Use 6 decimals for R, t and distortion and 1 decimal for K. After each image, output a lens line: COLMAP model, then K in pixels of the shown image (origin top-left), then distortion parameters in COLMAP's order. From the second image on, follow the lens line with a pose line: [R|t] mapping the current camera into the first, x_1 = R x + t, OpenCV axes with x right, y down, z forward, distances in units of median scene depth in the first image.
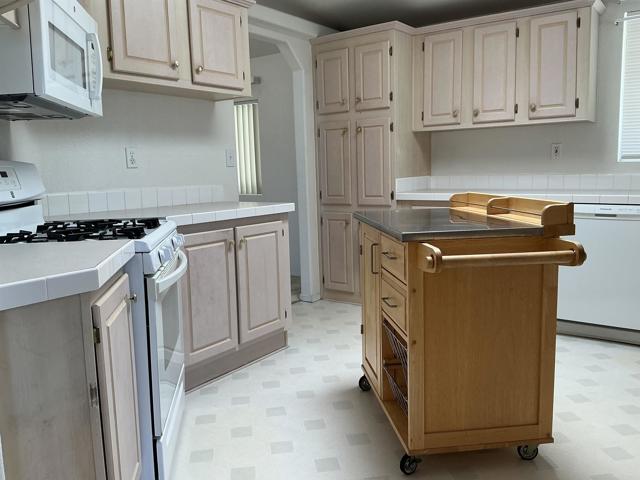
lens RADIAL K [[532.7, 0, 320.0], [0, 532.7, 241.0], [0, 0, 1]] dist [0.129094, -0.249722]
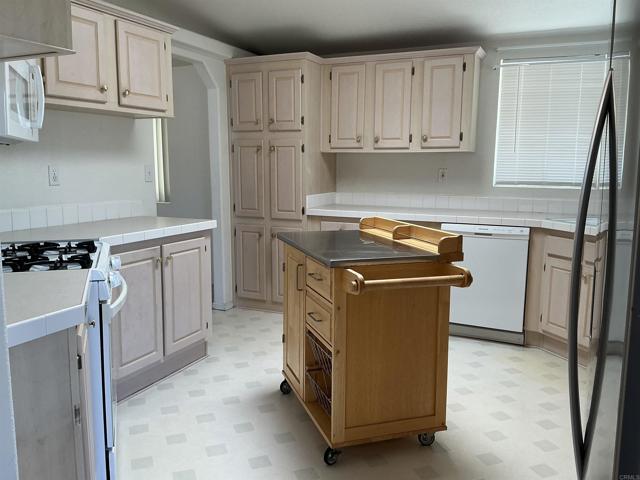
lens RADIAL K [[532.7, 0, 320.0], [0, 532.7, 241.0], [0, 0, 1]] dist [0.129094, -0.249722]
pose [[0.980121, 0.004459, 0.198352, -0.063326], [-0.005101, 0.999983, 0.002726, -0.037758], [-0.198337, -0.003683, 0.980127, -0.094386]]
